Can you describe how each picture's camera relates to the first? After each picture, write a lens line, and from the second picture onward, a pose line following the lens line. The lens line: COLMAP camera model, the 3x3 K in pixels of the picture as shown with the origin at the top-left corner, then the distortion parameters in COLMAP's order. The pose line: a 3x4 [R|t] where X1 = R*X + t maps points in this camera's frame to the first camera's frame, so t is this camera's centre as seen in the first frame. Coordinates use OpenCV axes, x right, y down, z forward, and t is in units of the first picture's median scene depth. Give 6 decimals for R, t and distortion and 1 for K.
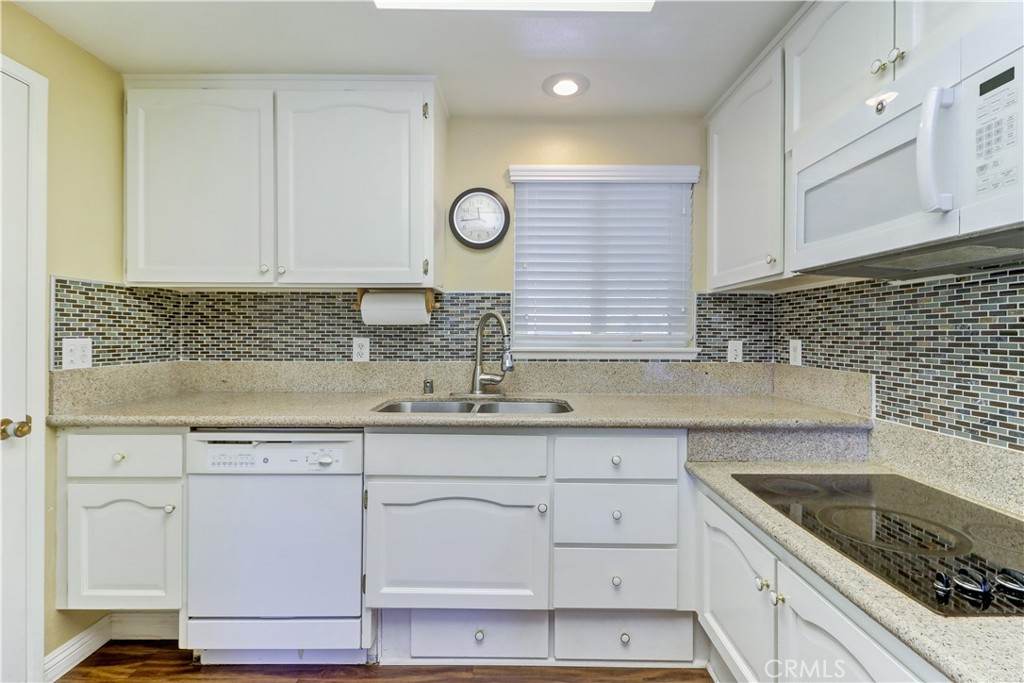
lens RADIAL K [[472.2, 0, 519.7], [0, 472.2, 333.4], [0, 0, 1]] dist [0.020380, -0.013216]
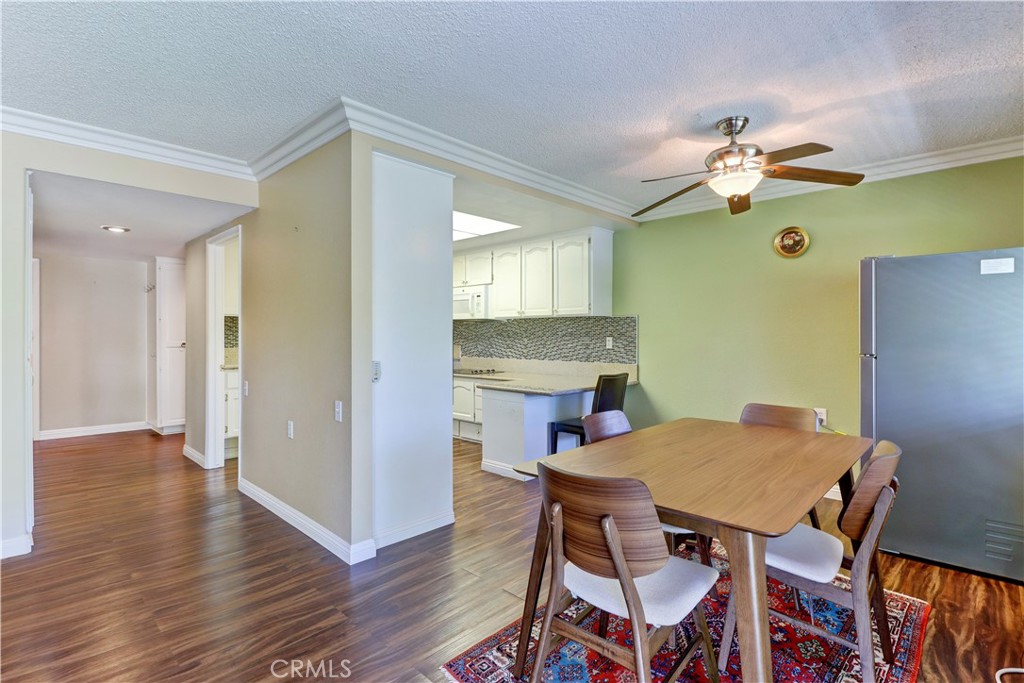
lens RADIAL K [[498.5, 0, 511.5], [0, 498.5, 331.4], [0, 0, 1]] dist [0.000743, 0.000090]
pose [[0.706692, 0.002426, 0.707517, -1.629929], [0.002107, 0.999982, -0.005534, -0.003684], [-0.707518, 0.005402, 0.706674, -1.924308]]
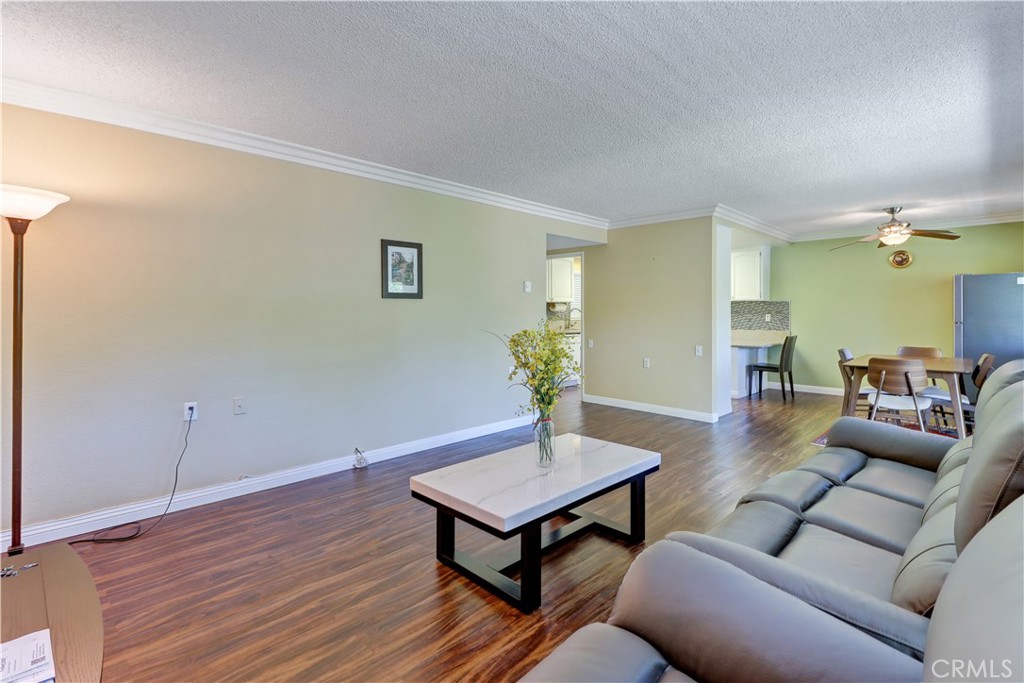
lens RADIAL K [[488.9, 0, 525.0], [0, 488.9, 311.7], [0, 0, 1]] dist [0.064522, -0.031538]
pose [[0.694993, -0.005249, 0.718997, -3.868491], [0.002814, 0.999986, 0.004580, -0.033164], [-0.719011, -0.001160, 0.694998, -1.848202]]
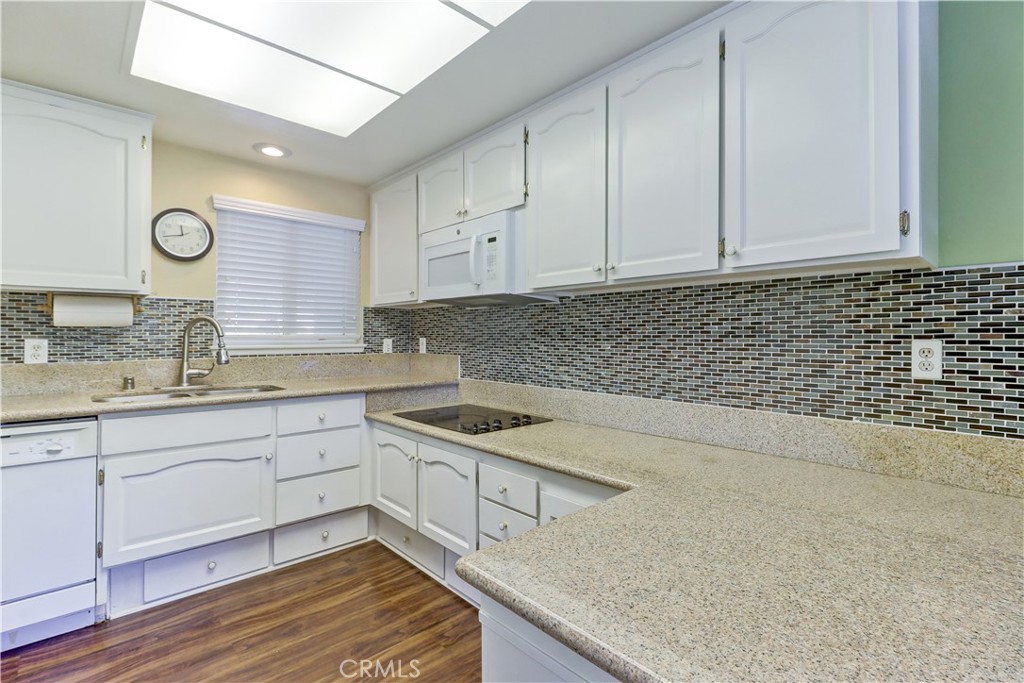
lens RADIAL K [[472.2, 0, 519.7], [0, 472.2, 333.4], [0, 0, 1]] dist [0.020380, -0.013216]
pose [[0.736681, -0.000438, 0.676240, -0.320685], [0.002638, 0.999994, -0.002226, 0.002711], [-0.676235, 0.003424, 0.736678, -0.500241]]
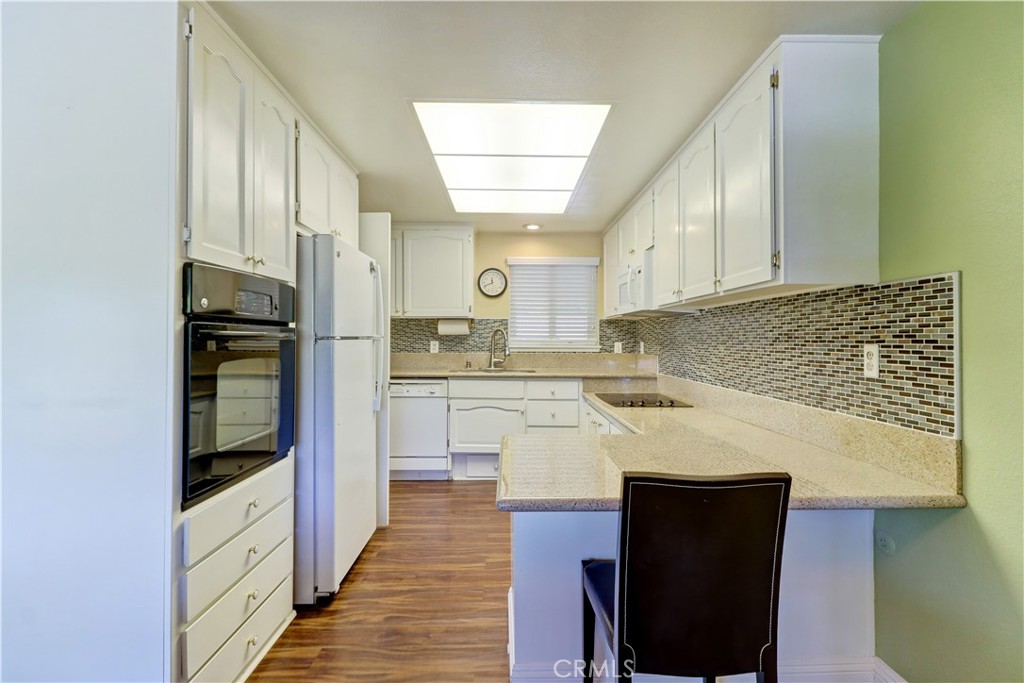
lens RADIAL K [[472.2, 0, 519.7], [0, 472.2, 333.4], [0, 0, 1]] dist [0.020380, -0.013216]
pose [[0.999835, 0.000233, 0.018154, -0.007625], [0.000011, 0.999909, -0.013459, 0.004332], [-0.018155, 0.013457, 0.999745, -1.265249]]
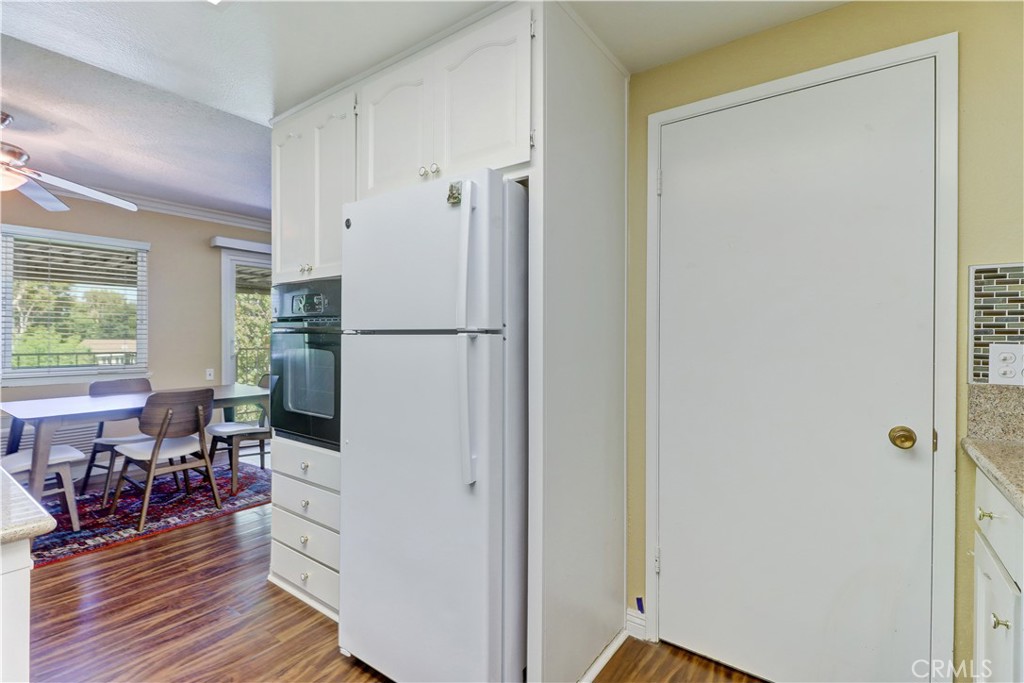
lens RADIAL K [[472.2, 0, 519.7], [0, 472.2, 333.4], [0, 0, 1]] dist [0.020380, -0.013216]
pose [[-0.592023, -0.004597, -0.805908, 0.108649], [-0.008118, 0.999967, 0.000259, -0.000436], [0.805880, 0.006696, -0.592041, 0.751535]]
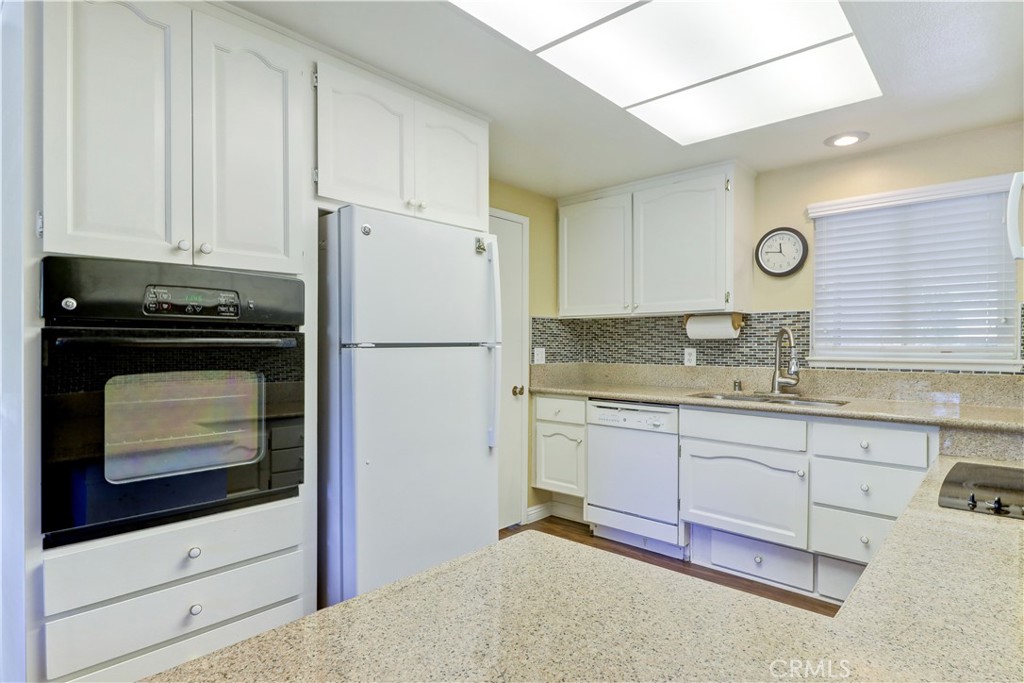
lens RADIAL K [[547.1, 0, 523.5], [0, 547.1, 345.9], [0, 0, 1]] dist [0.002393, 0.000030]
pose [[0.745547, -0.000156, -0.666453, 0.443902], [0.000830, 0.999999, 0.000694, 0.000816], [0.666452, -0.001070, 0.745547, -0.622959]]
